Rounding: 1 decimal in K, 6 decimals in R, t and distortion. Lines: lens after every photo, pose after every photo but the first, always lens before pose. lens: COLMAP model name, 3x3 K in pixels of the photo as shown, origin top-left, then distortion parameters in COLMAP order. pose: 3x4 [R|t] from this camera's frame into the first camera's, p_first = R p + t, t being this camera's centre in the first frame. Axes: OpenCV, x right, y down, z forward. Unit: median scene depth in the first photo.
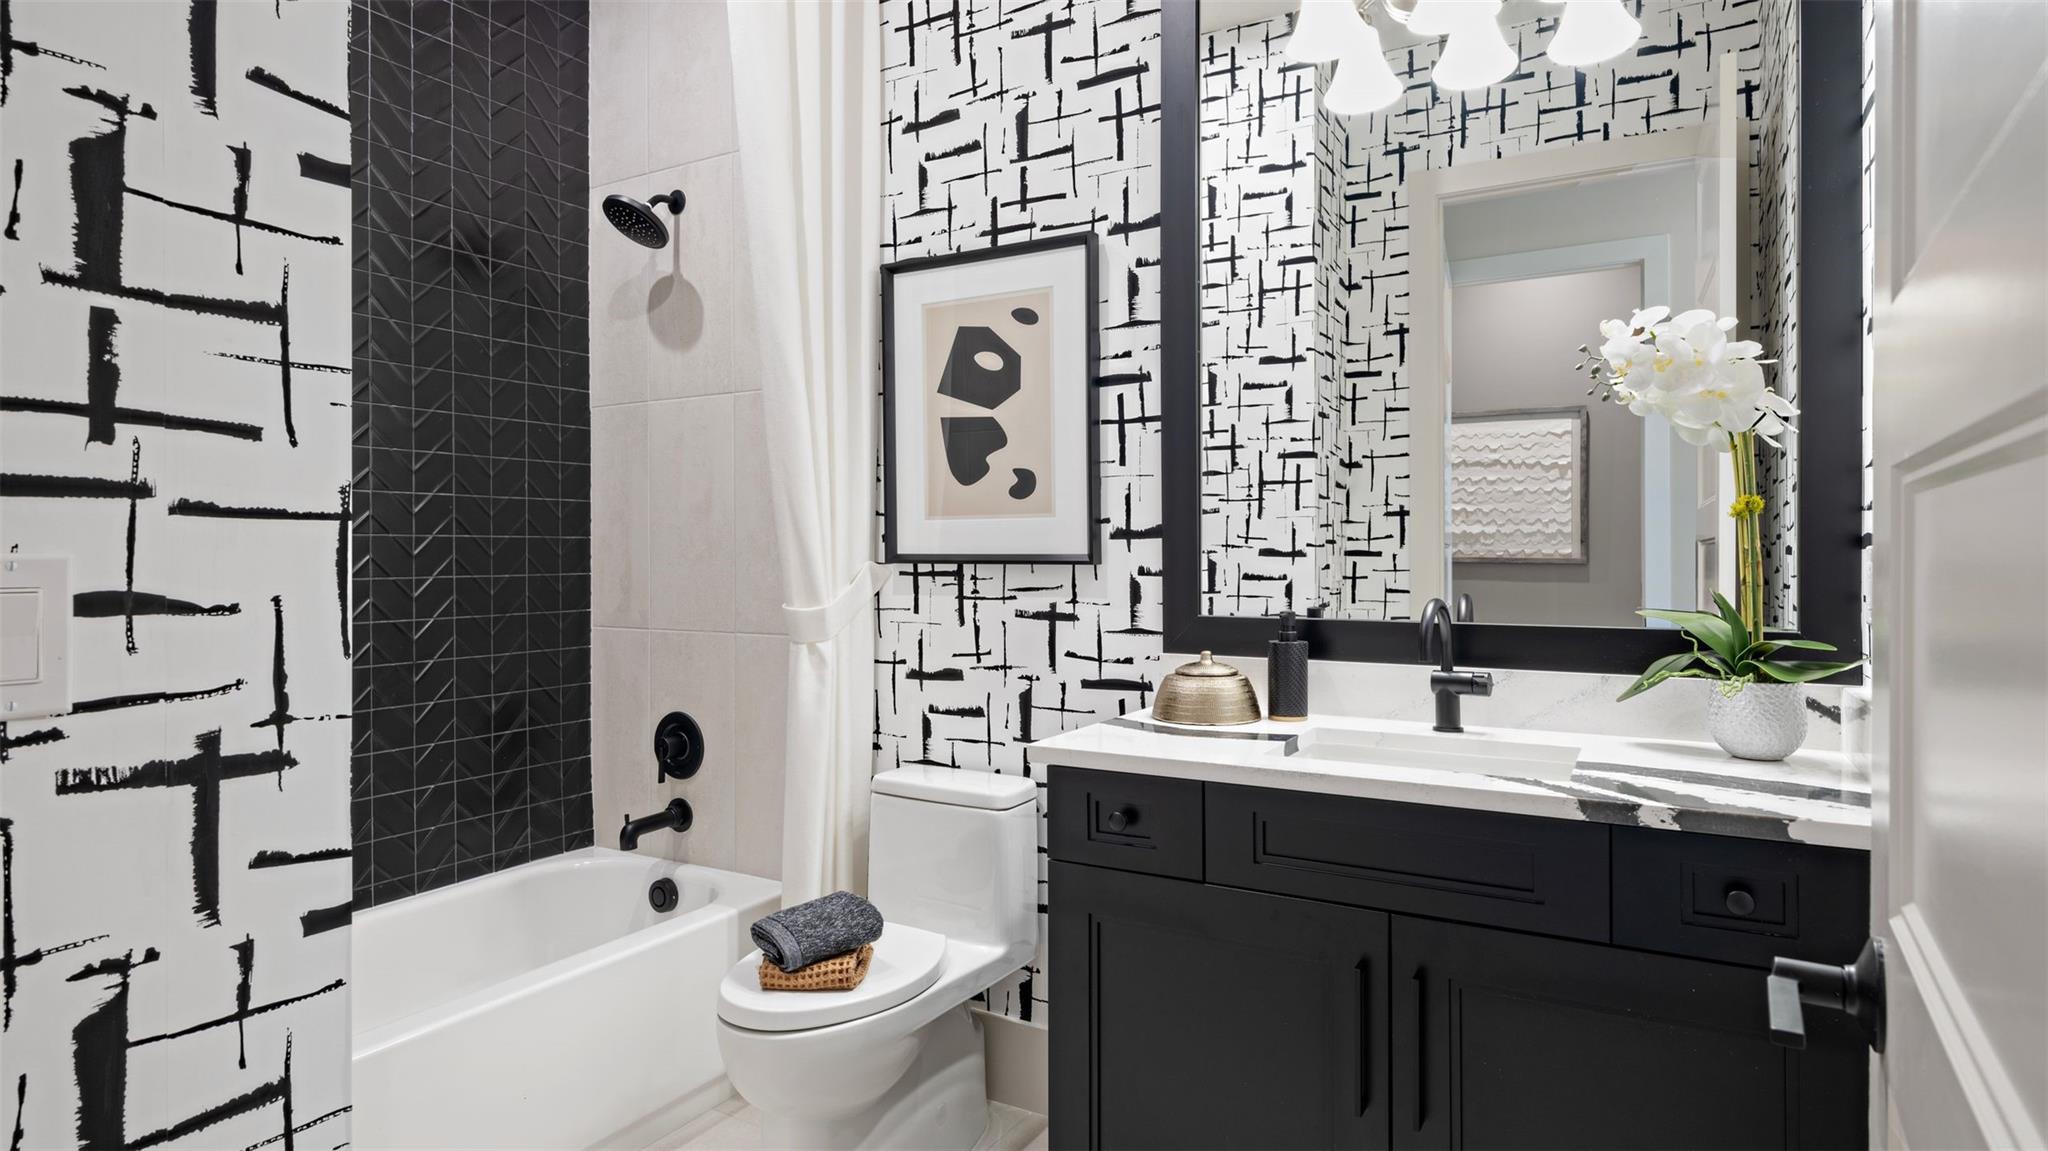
lens RADIAL K [[1110.2, 0, 1045.9], [0, 1110.2, 534.4], [0, 0, 1]] dist [0.003010, 0.000975]
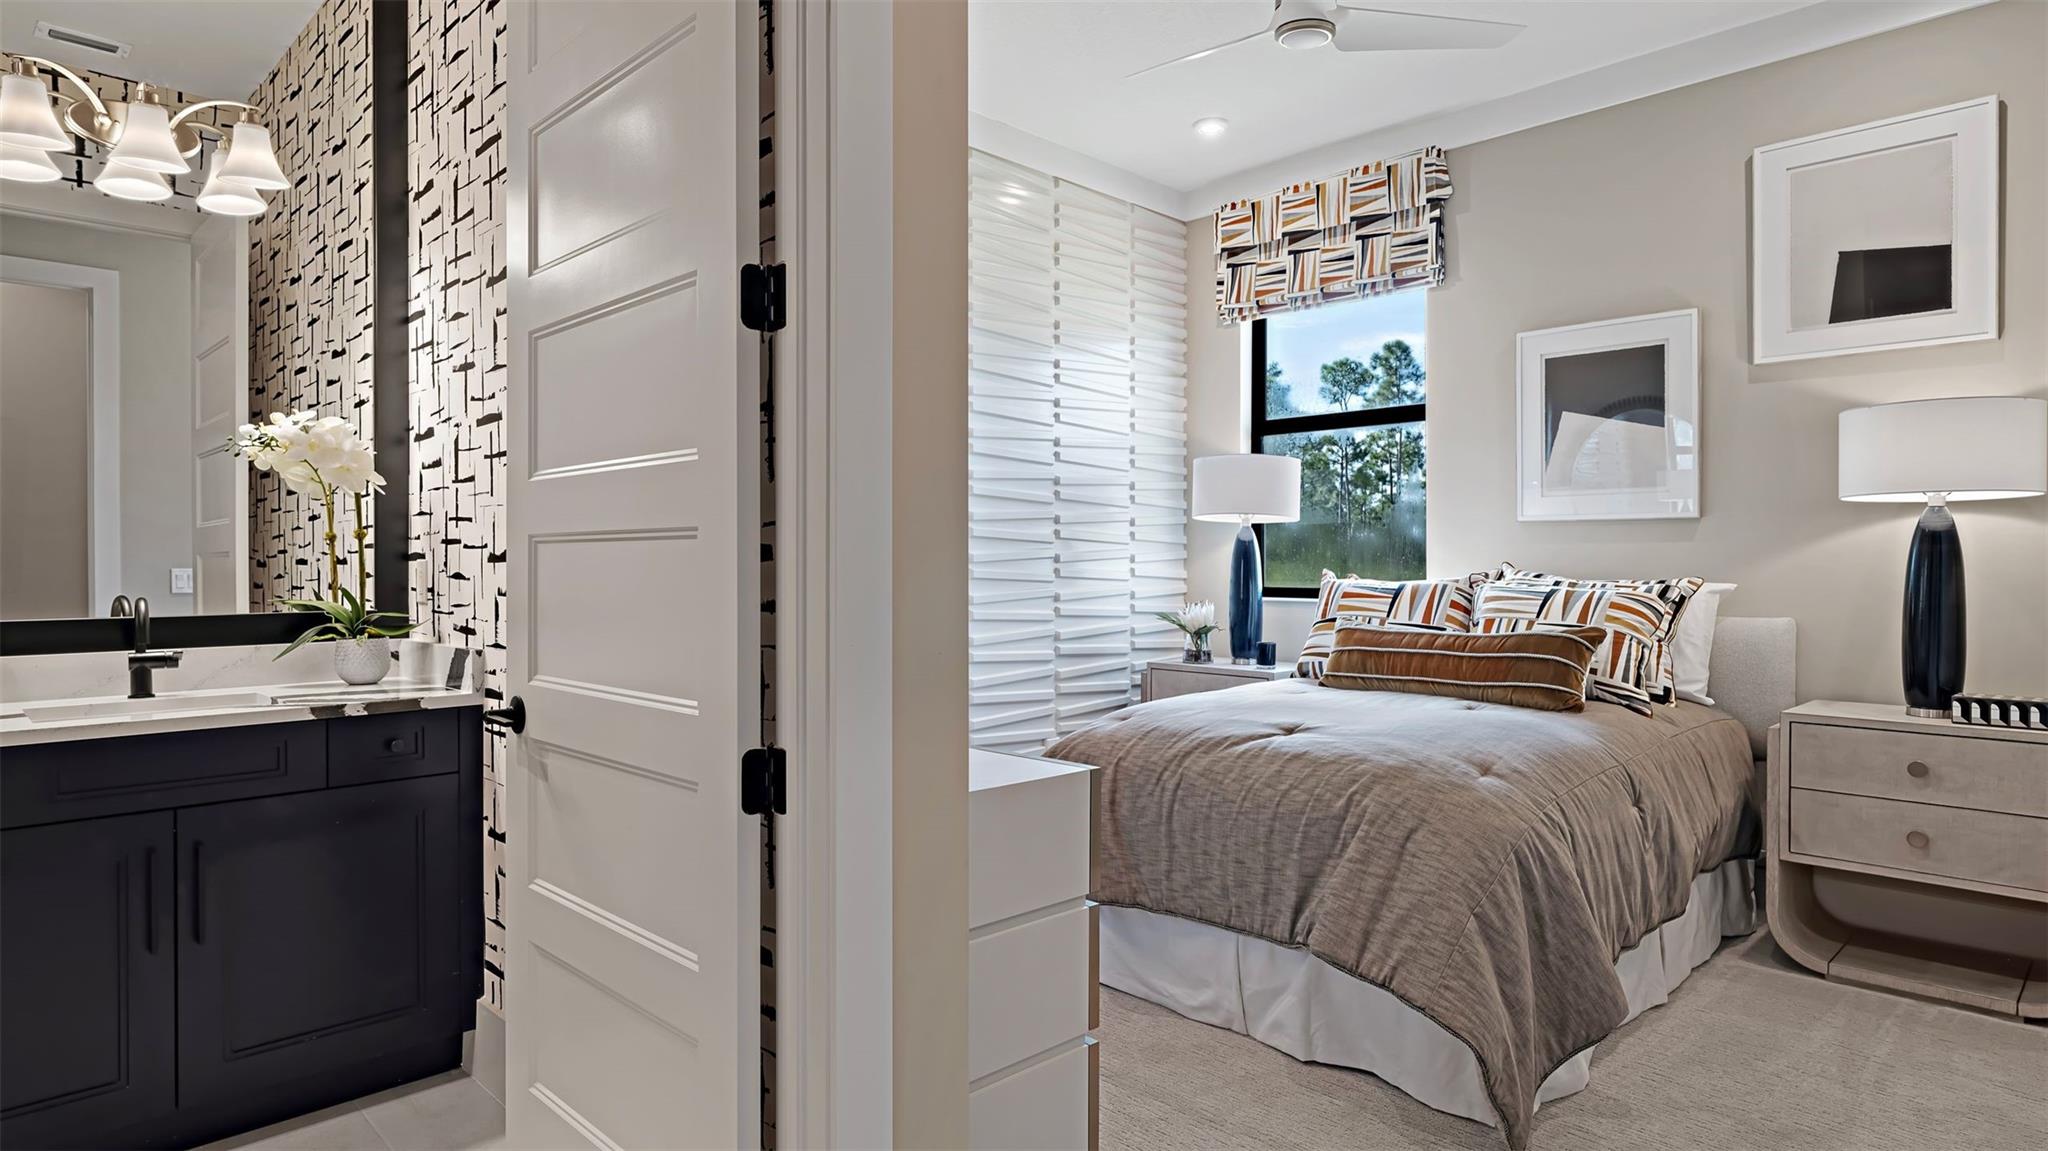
lens RADIAL K [[1110.2, 0, 1026.1], [0, 1110.2, 567.8], [0, 0, 1]] dist [0.003010, 0.000975]
pose [[0.264476, -0.005516, 0.964377, -0.709731], [-0.013609, 0.999863, 0.009452, -0.006451], [-0.964296, -0.015624, 0.264365, -0.413244]]
